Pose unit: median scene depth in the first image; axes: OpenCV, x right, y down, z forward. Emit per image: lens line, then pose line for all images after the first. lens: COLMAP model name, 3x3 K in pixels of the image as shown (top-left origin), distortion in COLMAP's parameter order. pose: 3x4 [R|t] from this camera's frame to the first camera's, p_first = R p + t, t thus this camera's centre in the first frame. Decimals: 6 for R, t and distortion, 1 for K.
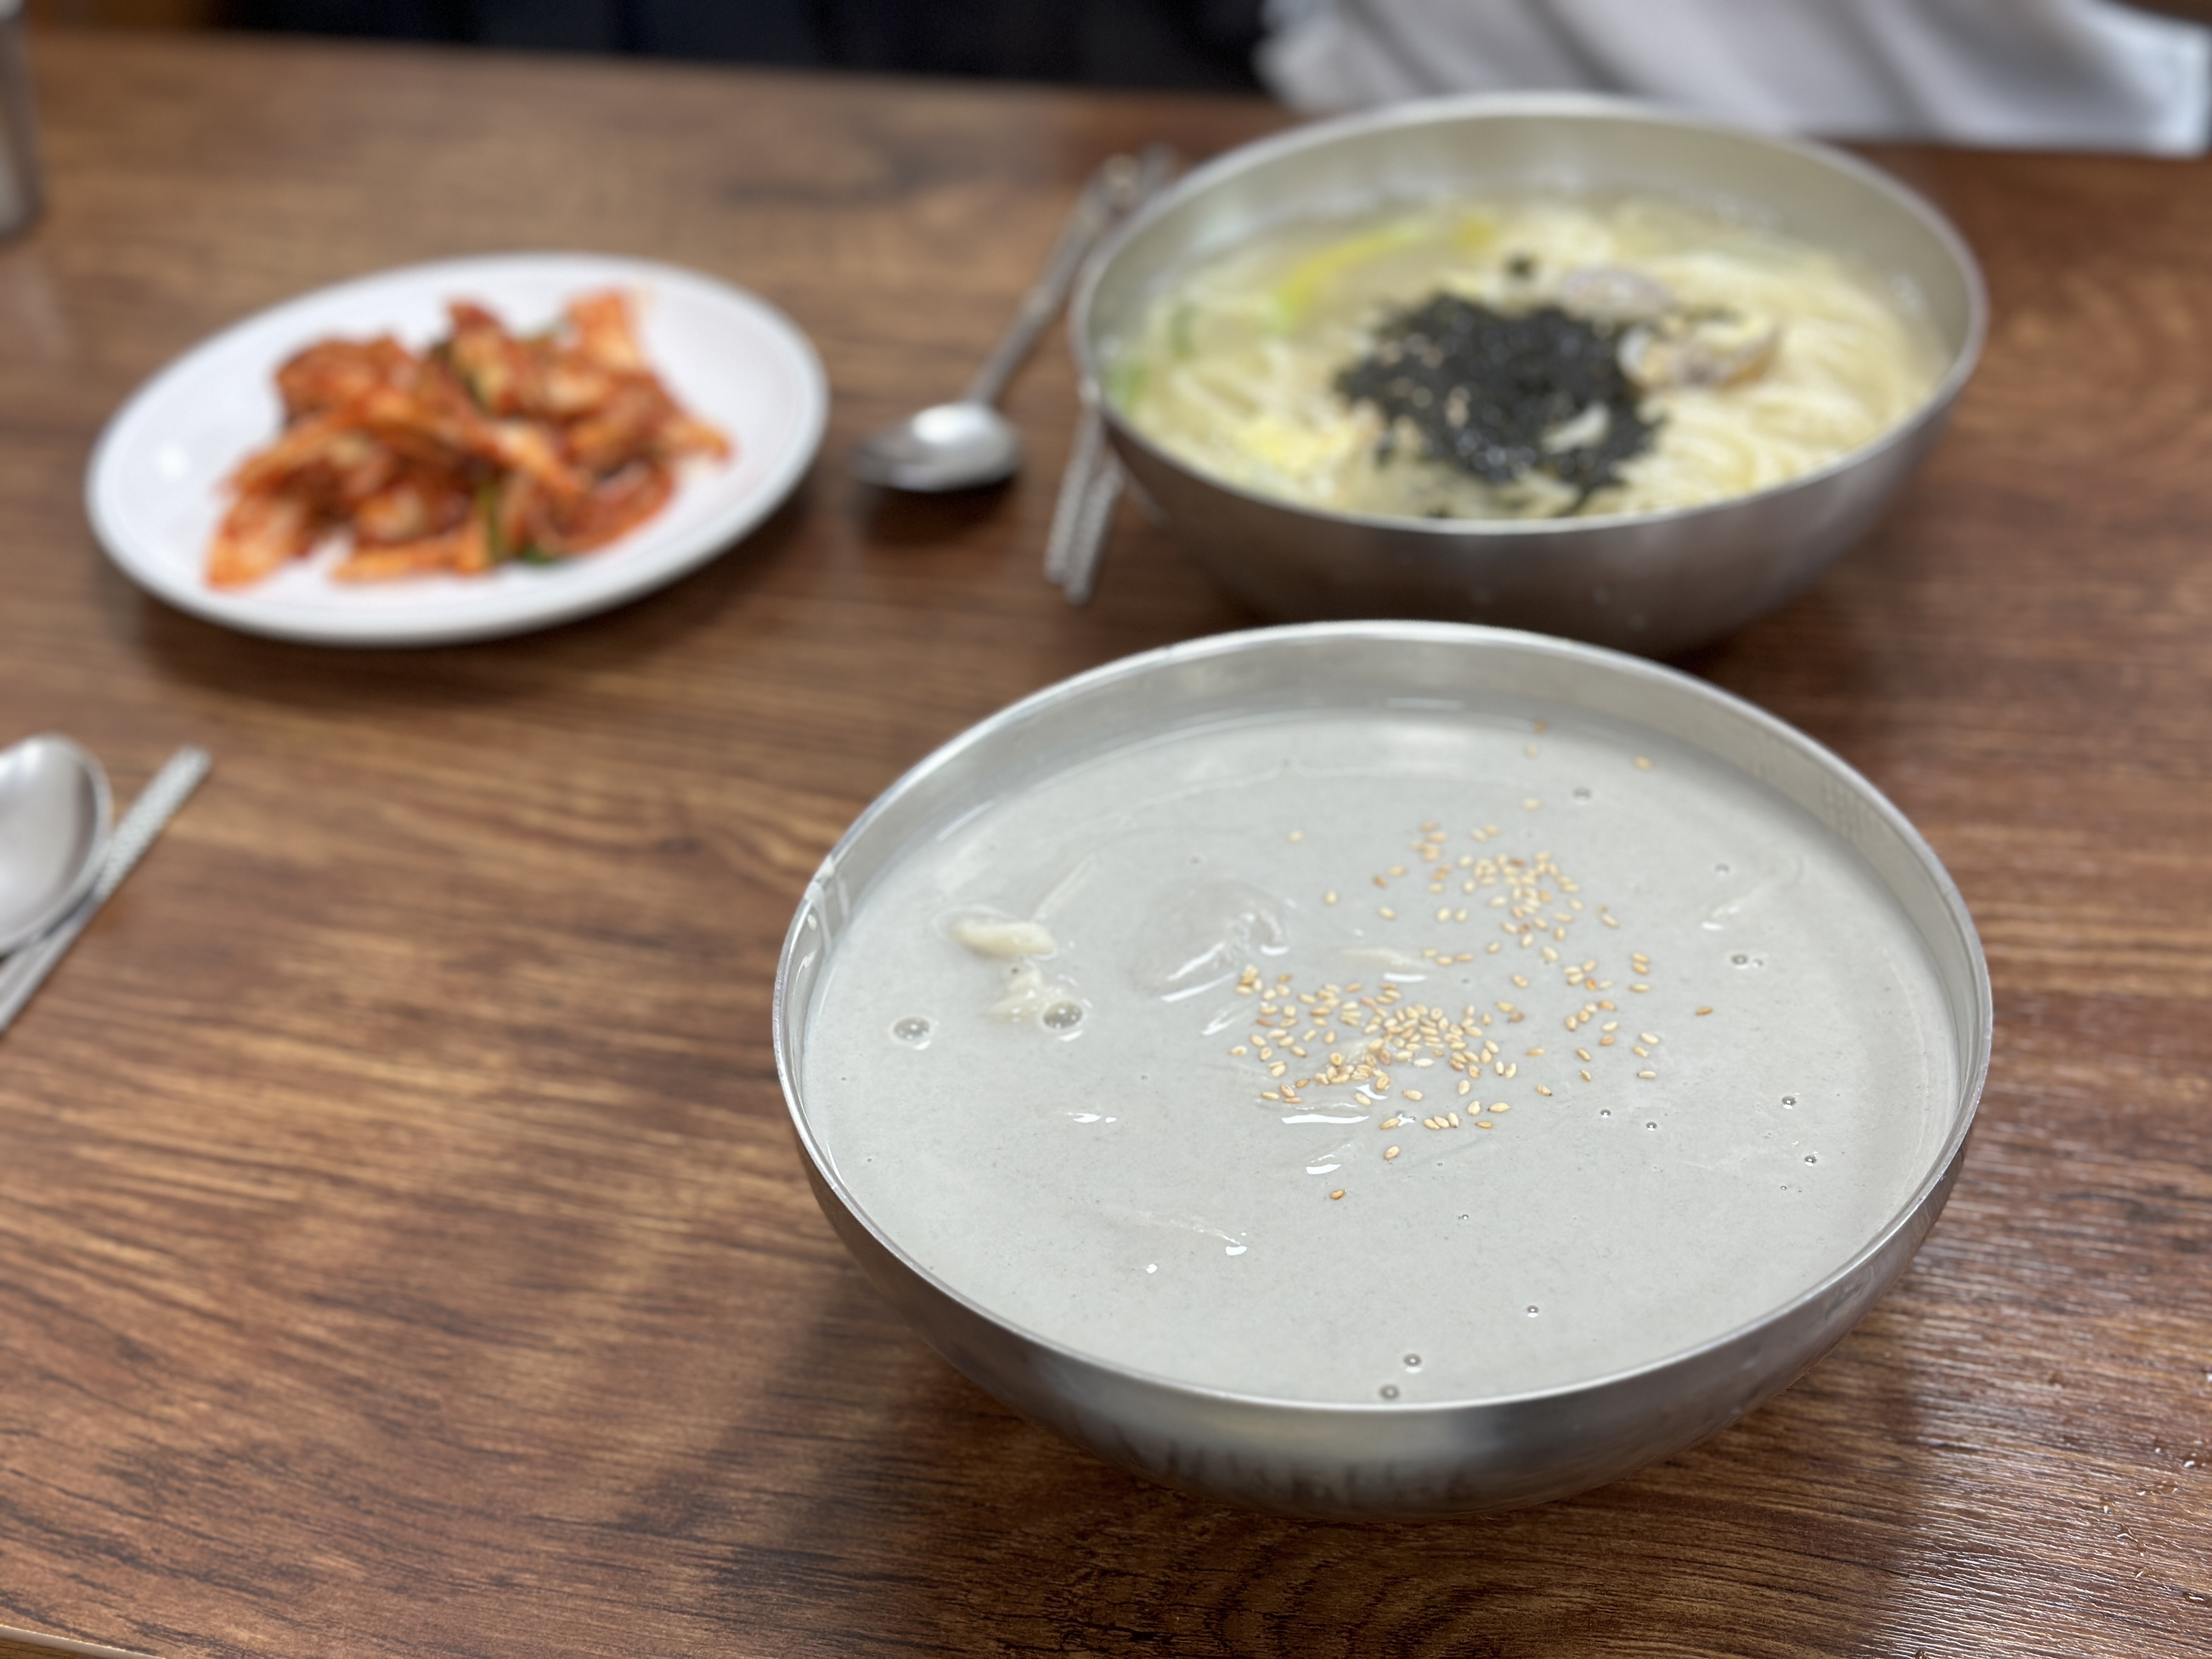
lens RADIAL K [[3206.7, 0, 1106.0], [0, 3206.7, 829.5], [0, 0, 1]] dist [0.076371, 0.022039]
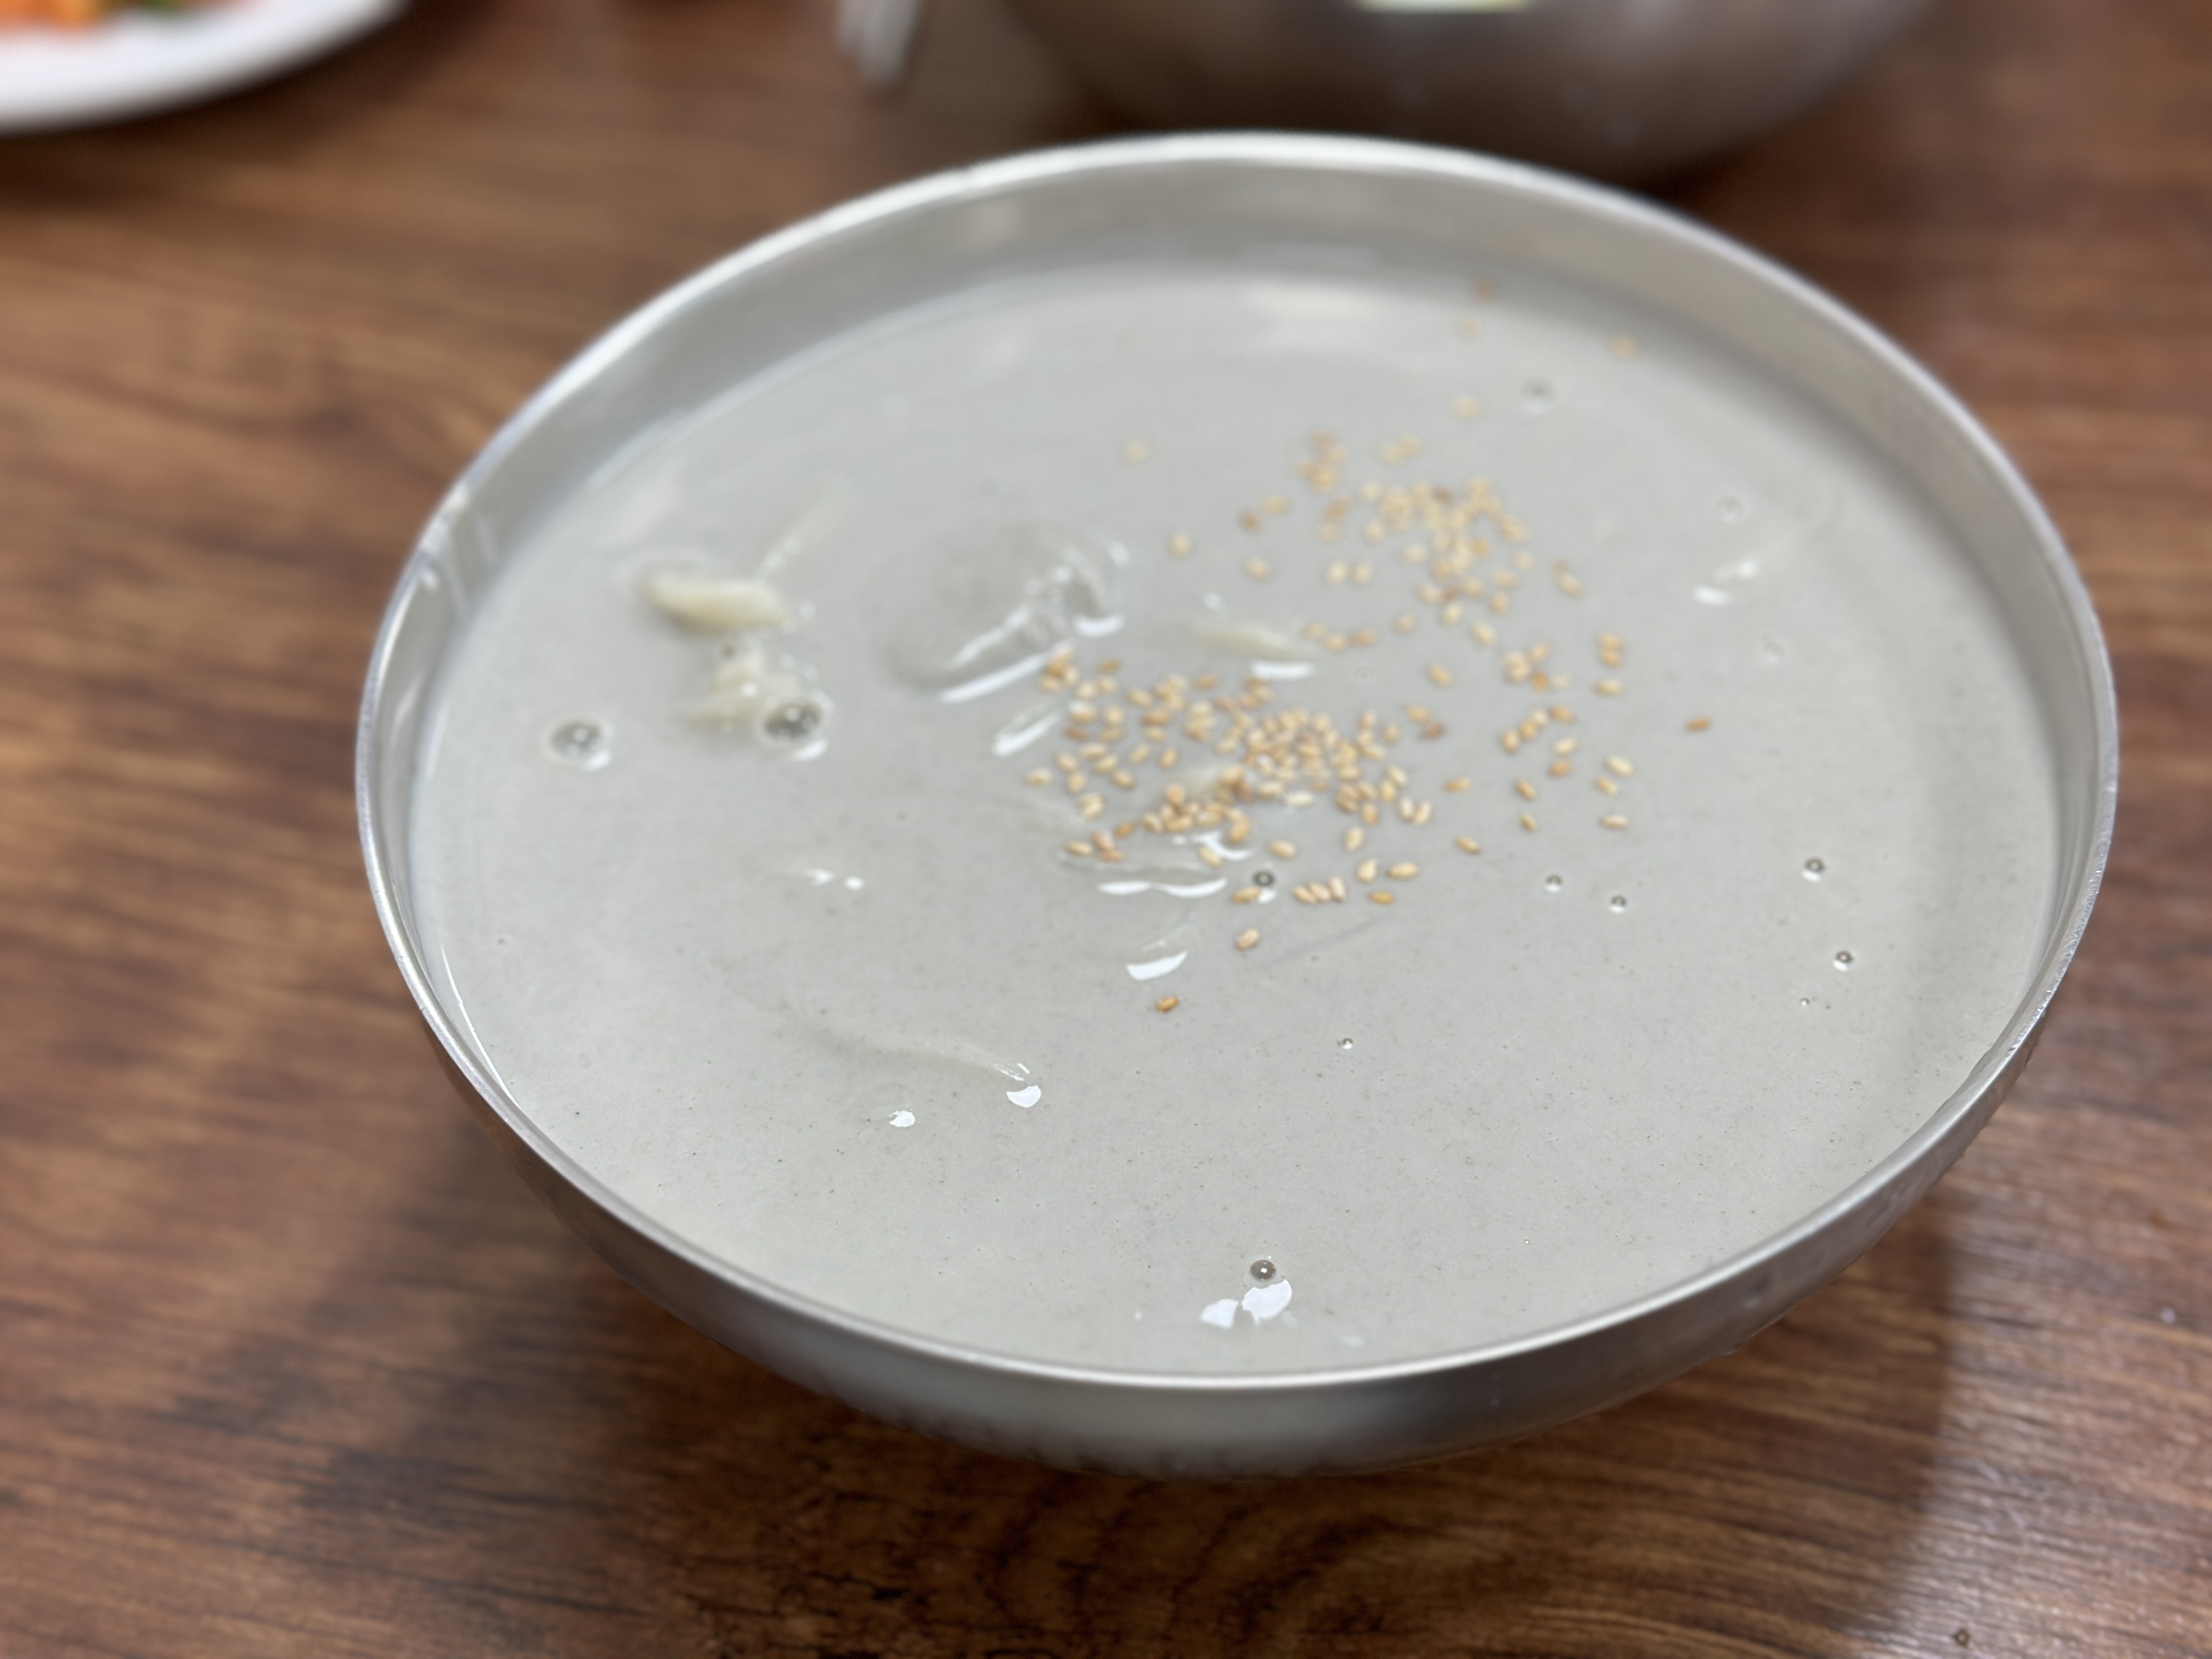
lens RADIAL K [[3206.7, 0, 1106.0], [0, 3206.7, 829.5], [0, 0, 1]] dist [0.076371, 0.022039]
pose [[0.999781, 0.008508, 0.019096, 0.042527], [-0.011720, 0.984504, 0.174969, -0.042847], [-0.017311, -0.175155, 0.984389, 0.302304]]
